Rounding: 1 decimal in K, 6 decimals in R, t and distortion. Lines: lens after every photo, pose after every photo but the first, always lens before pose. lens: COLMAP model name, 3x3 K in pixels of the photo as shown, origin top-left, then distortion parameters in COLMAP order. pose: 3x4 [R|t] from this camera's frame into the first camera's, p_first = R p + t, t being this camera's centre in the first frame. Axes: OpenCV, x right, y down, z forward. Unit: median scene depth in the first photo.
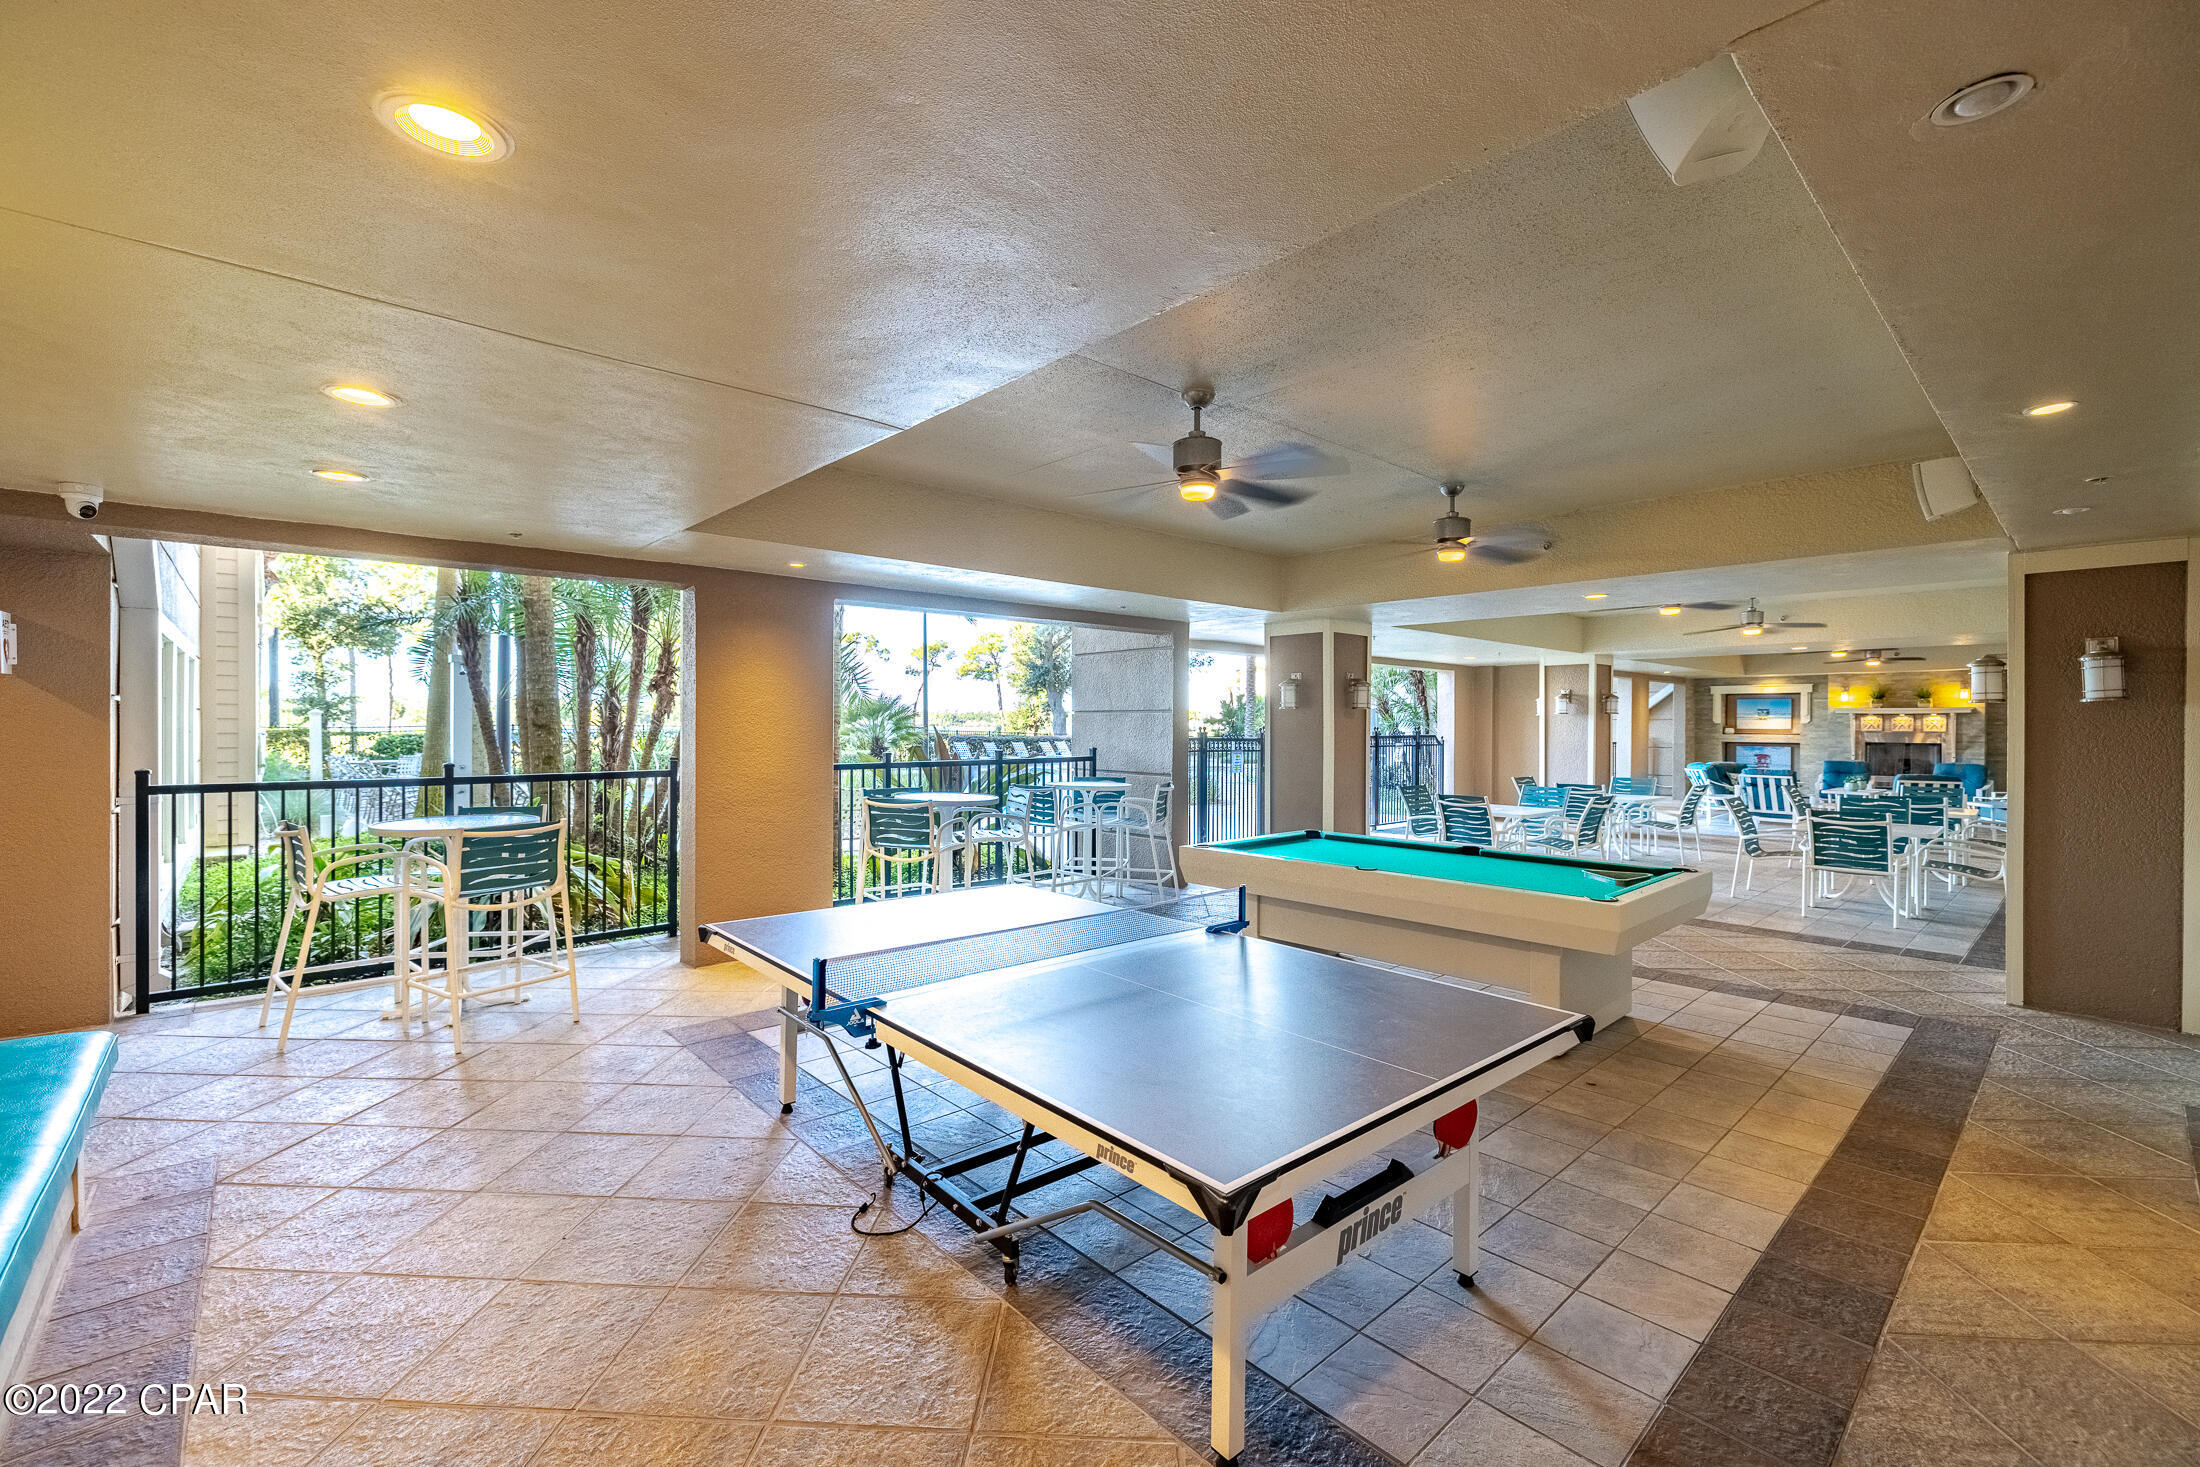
lens RADIAL K [[911.8, 0, 1087.2], [0, 911.8, 729.2], [0, 0, 1]] dist [-0.001147, -0.000416]
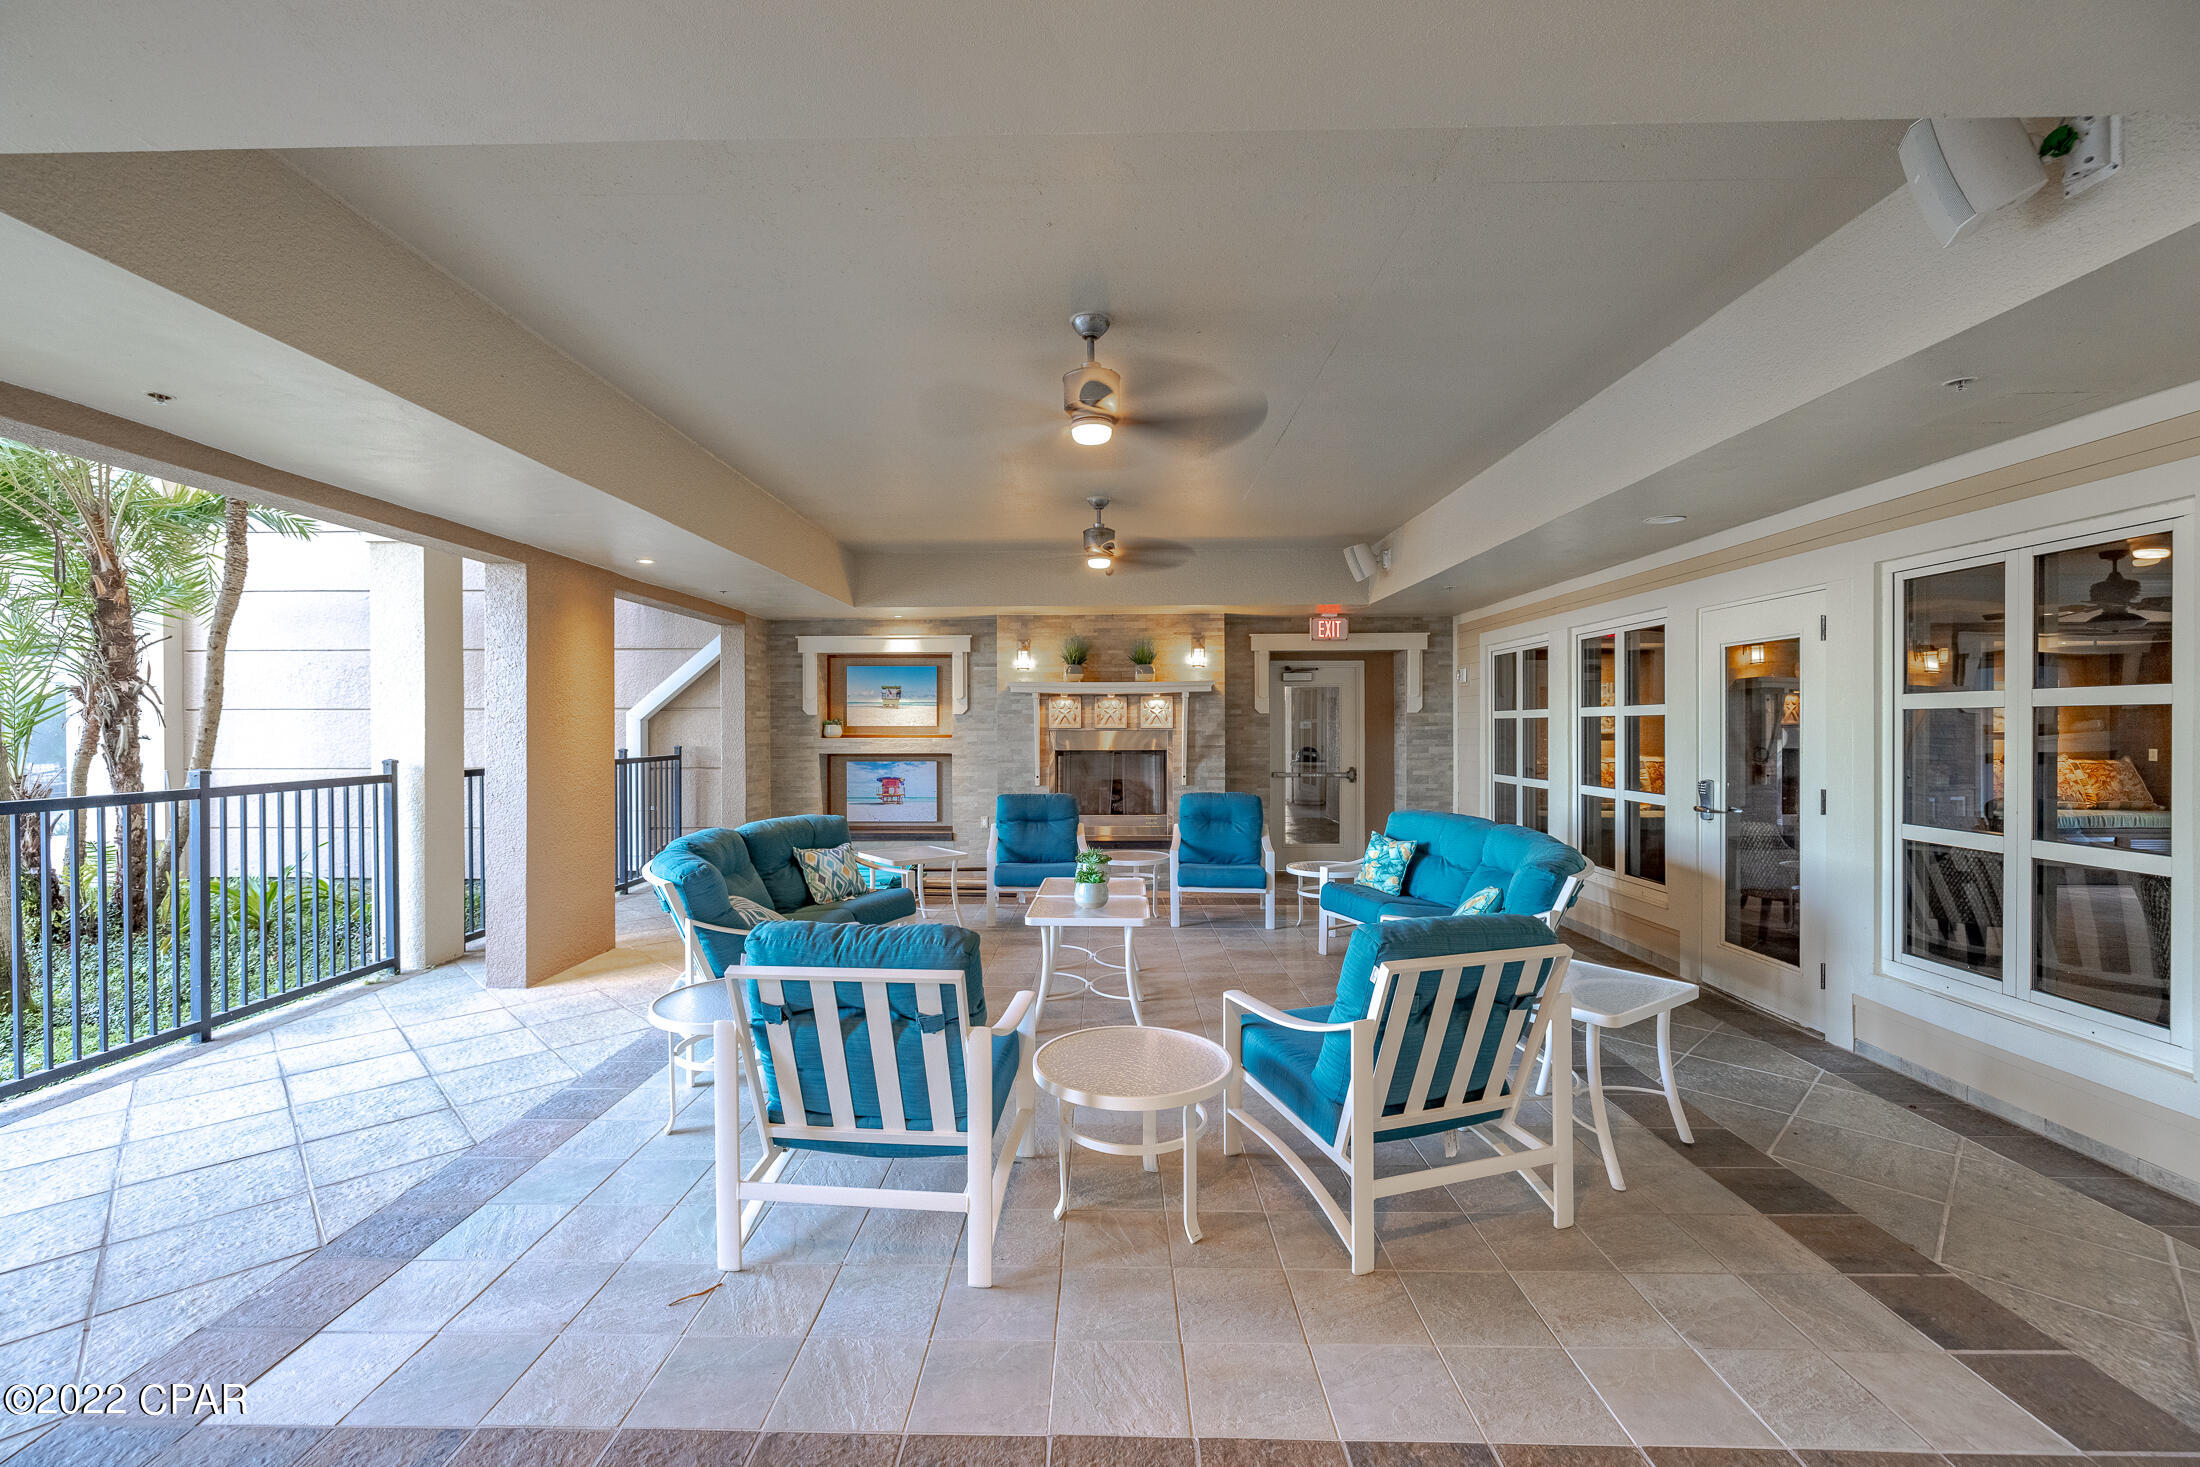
lens RADIAL K [[911.8, 0, 1086.7], [0, 911.8, 726.9], [0, 0, 1]] dist [-0.001147, -0.000416]
pose [[0.676517, -0.006413, 0.736399, 0.496004], [0.010993, 0.999939, -0.001392, 0.002130], [-0.736345, 0.009037, 0.676546, 0.648328]]
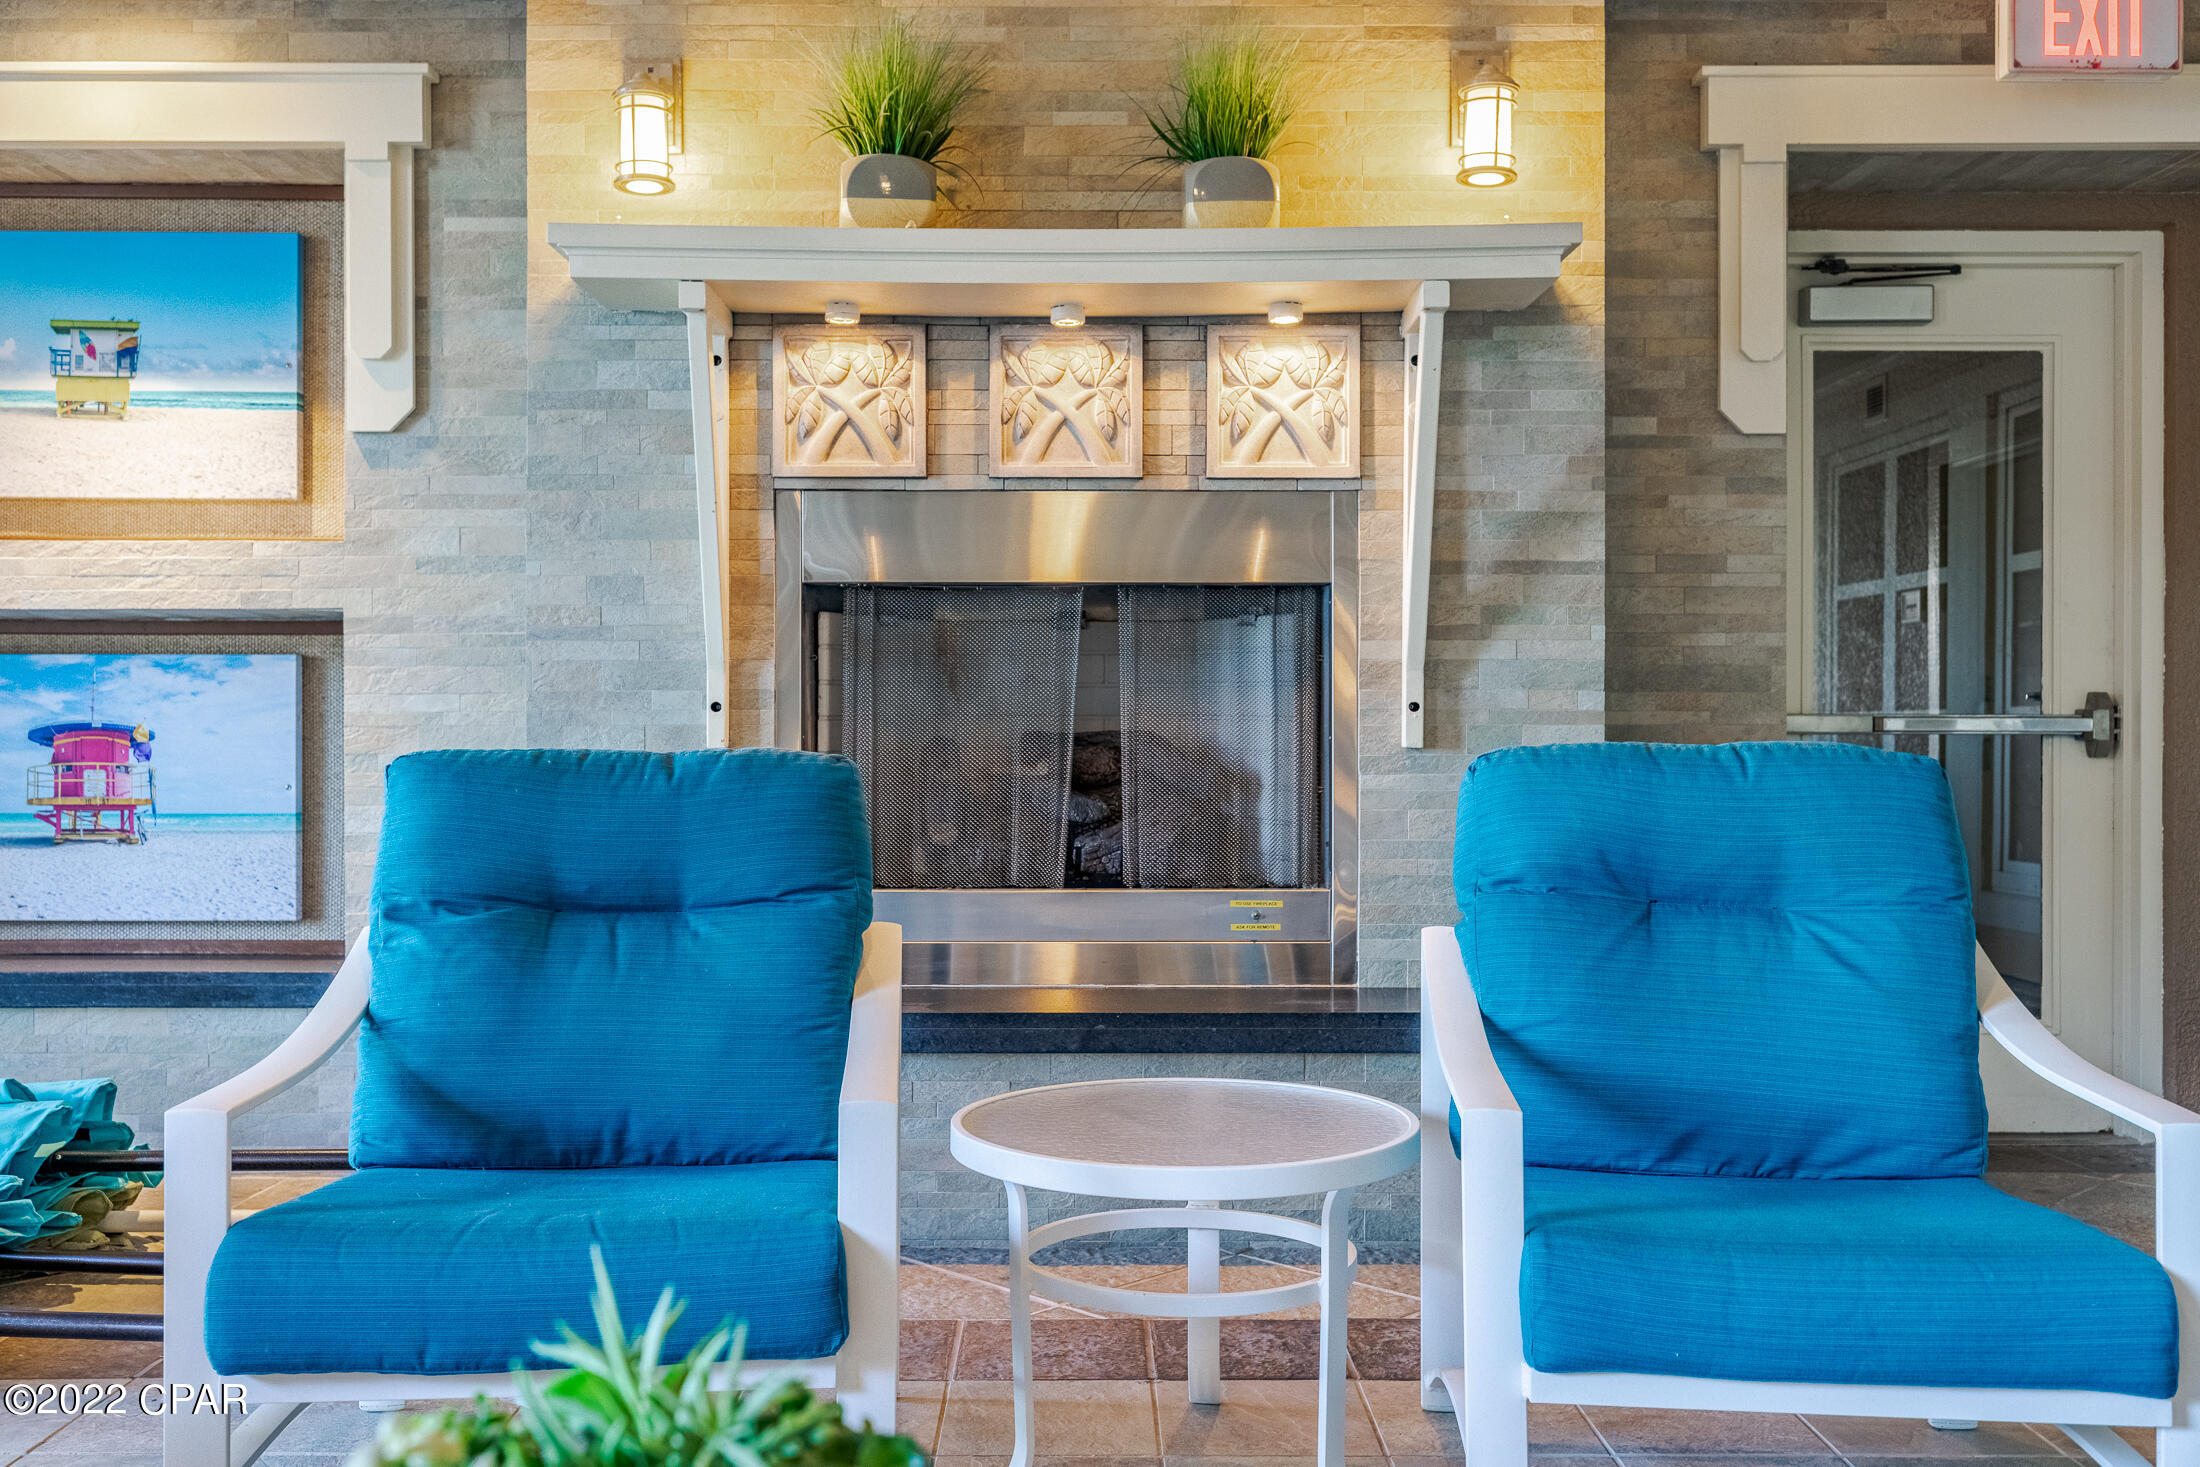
lens RADIAL K [[2018.7, 0, 1098.9], [0, 2018.7, 735.9], [0, 0, 1]] dist [0.005819, 0.000000]
pose [[0.653121, -0.008968, 0.757200, 0.701514], [0.007246, 0.999958, 0.005593, 0.031307], [-0.757219, 0.001834, 0.653159, 0.824112]]
